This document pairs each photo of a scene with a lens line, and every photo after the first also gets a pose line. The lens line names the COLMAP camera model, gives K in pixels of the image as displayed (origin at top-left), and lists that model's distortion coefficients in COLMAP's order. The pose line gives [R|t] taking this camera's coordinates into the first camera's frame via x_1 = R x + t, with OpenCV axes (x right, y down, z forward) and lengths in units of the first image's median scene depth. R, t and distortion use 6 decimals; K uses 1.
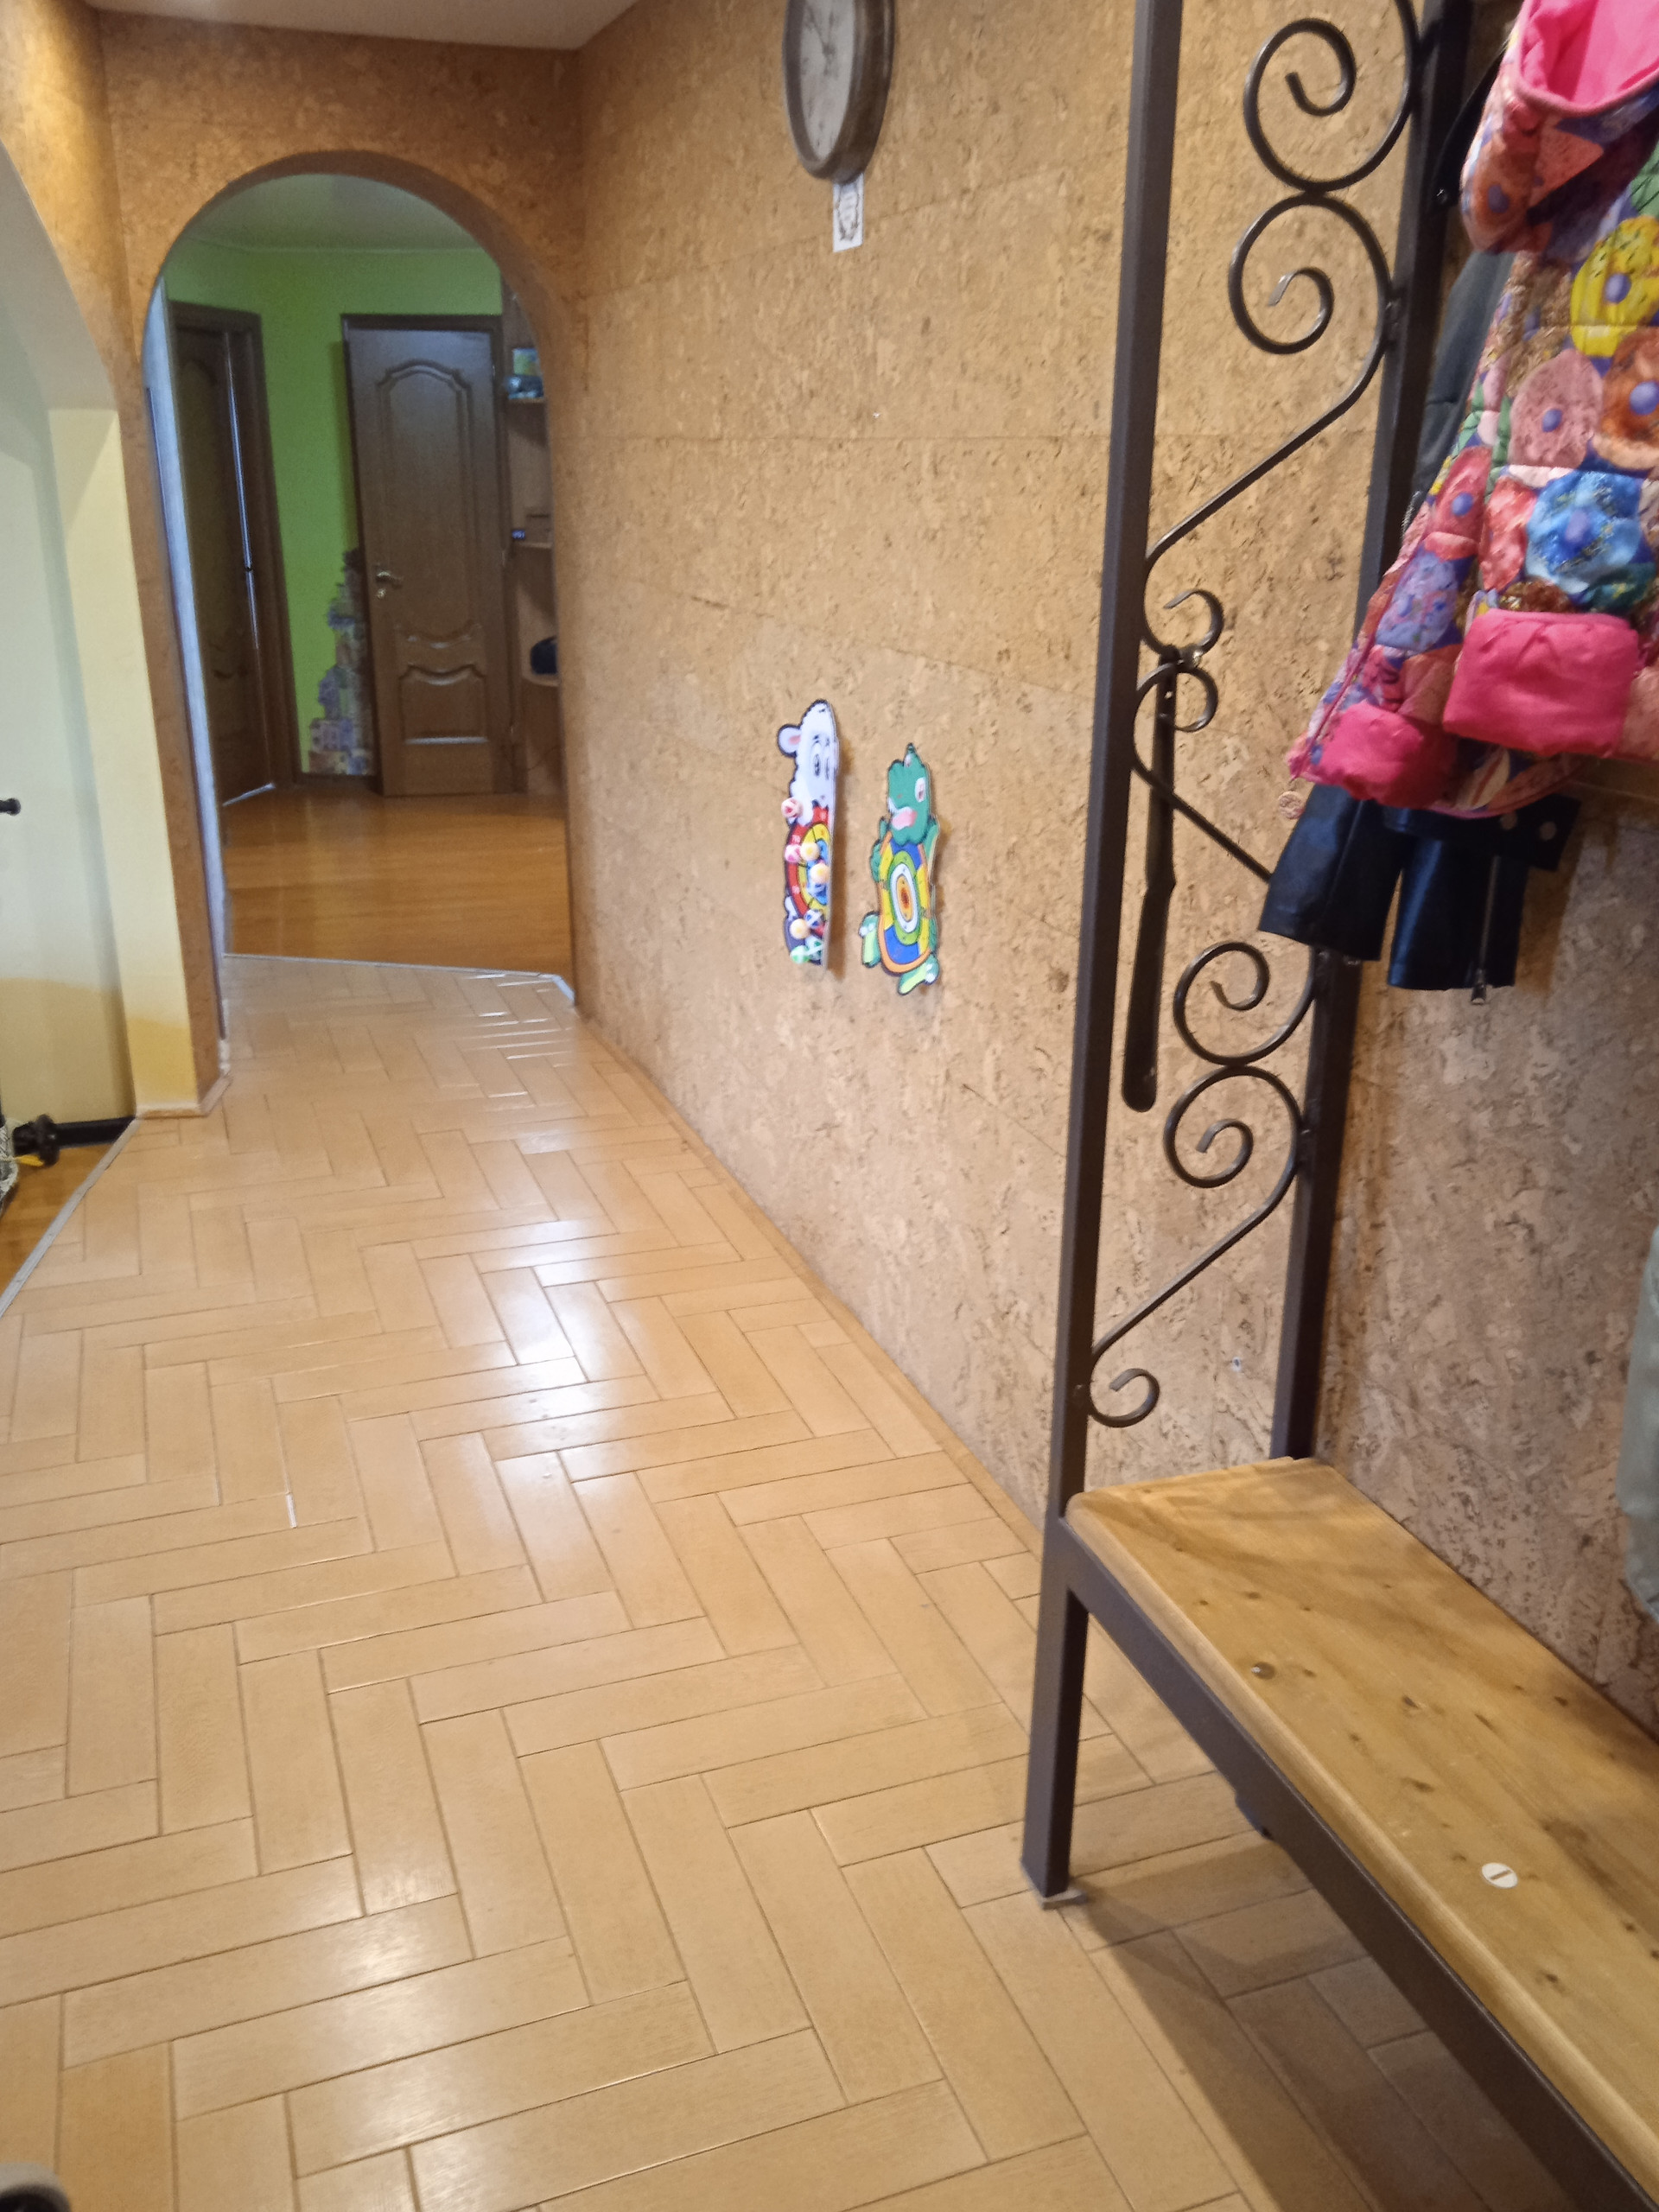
lens RADIAL K [[1853.2, 0, 797.7], [0, 1853.2, 1148.5], [0, 0, 1]] dist [0.046160, -0.037524]
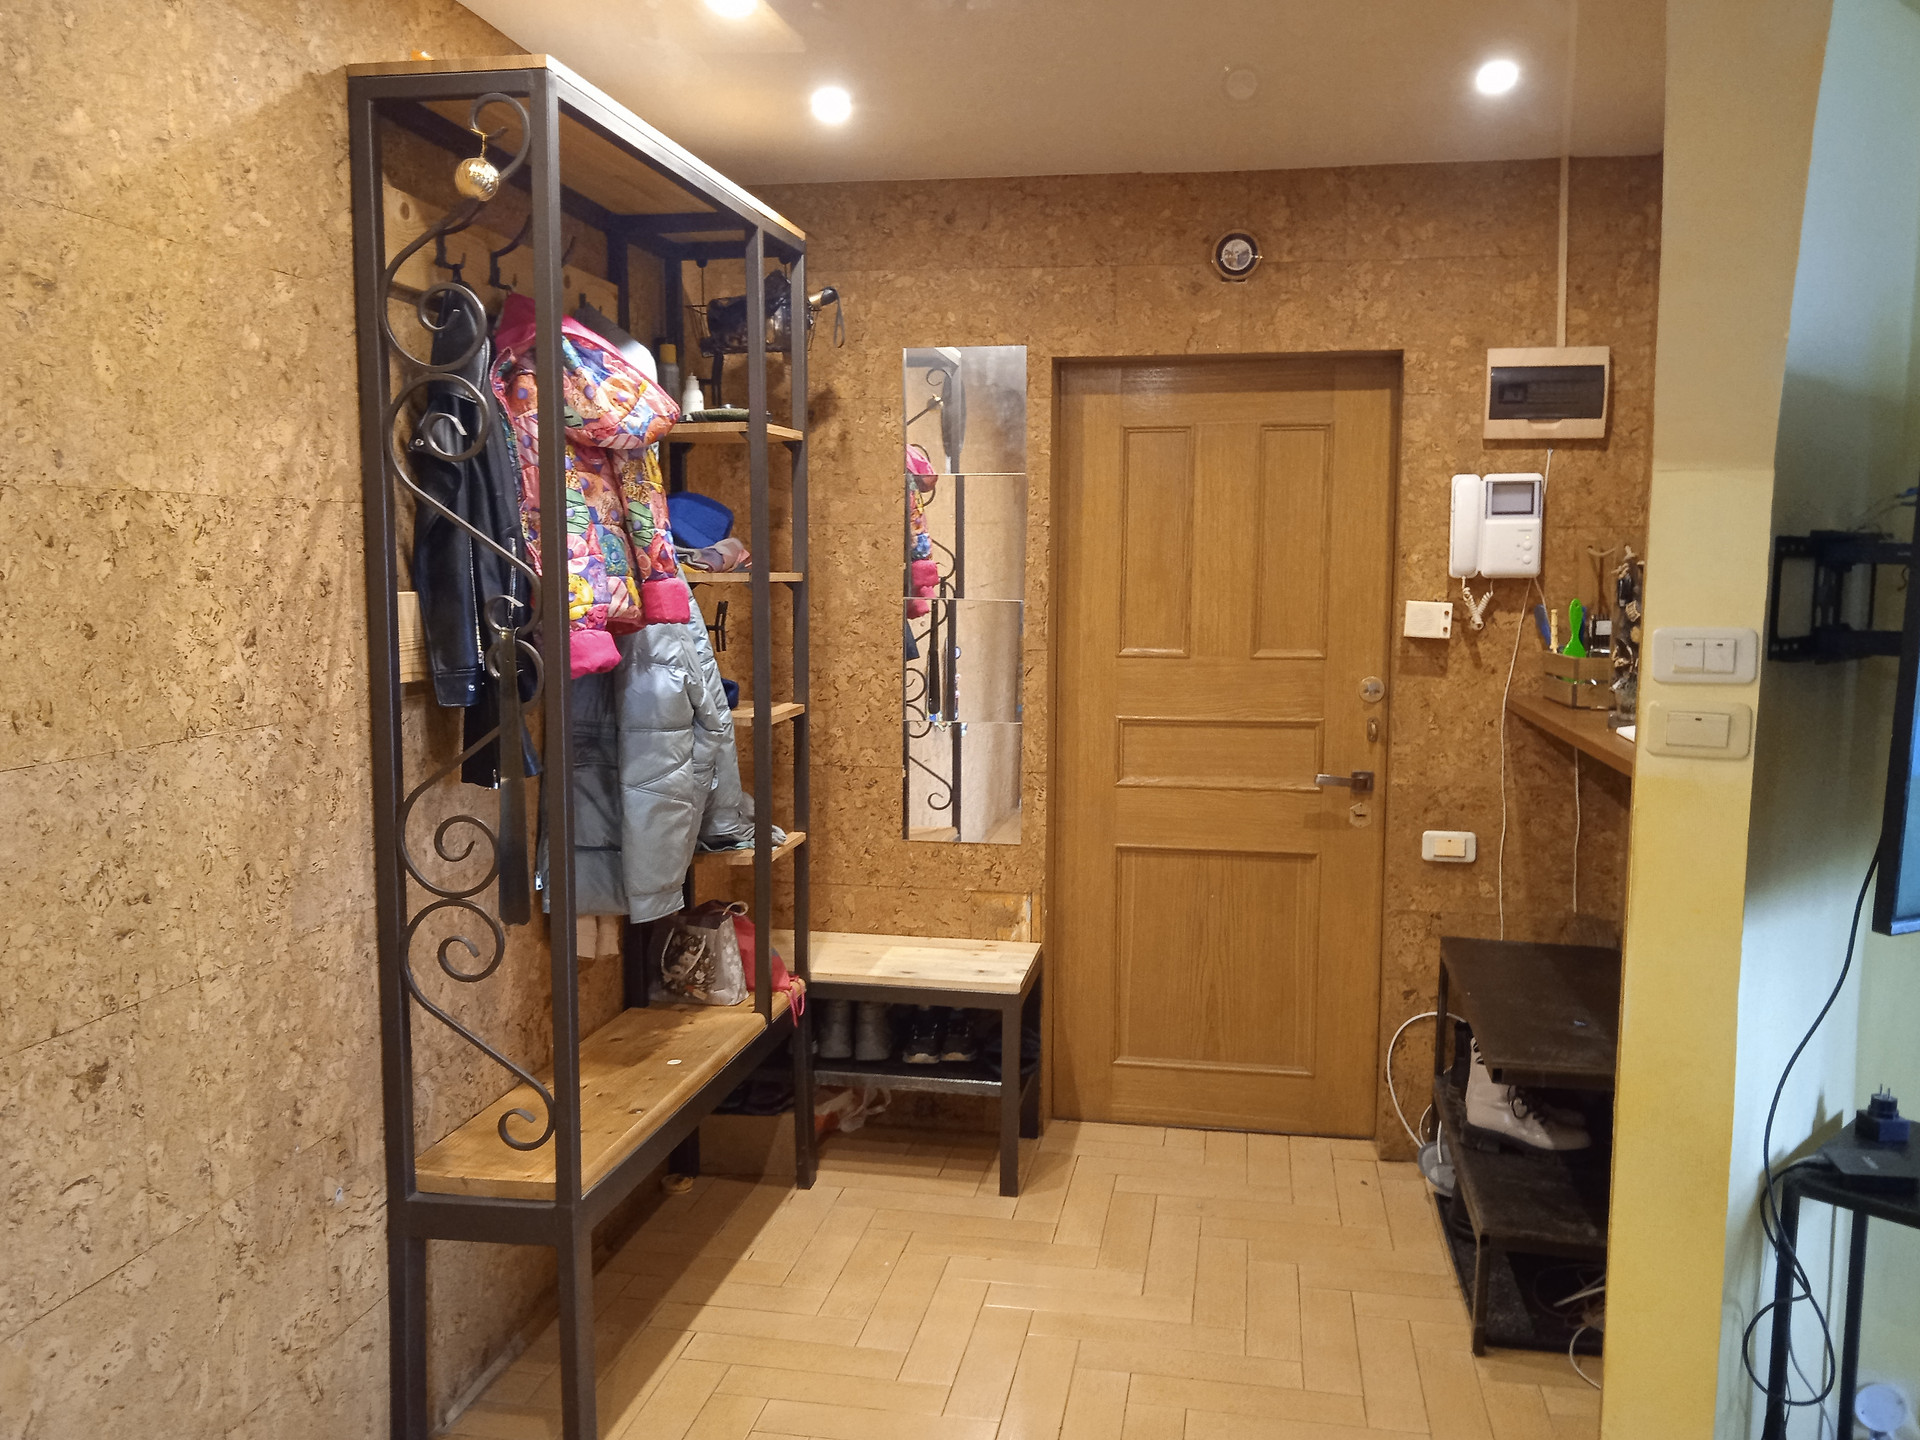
lens RADIAL K [[1608.5, 0, 960.3], [0, 1608.5, 724.6], [0, 0, 1]] dist [0.046160, -0.037524]
pose [[-0.871206, -0.068271, 0.486148, -0.707971], [0.157038, 0.899493, 0.407740, -0.607041], [-0.465123, 0.431569, -0.772922, 1.667367]]
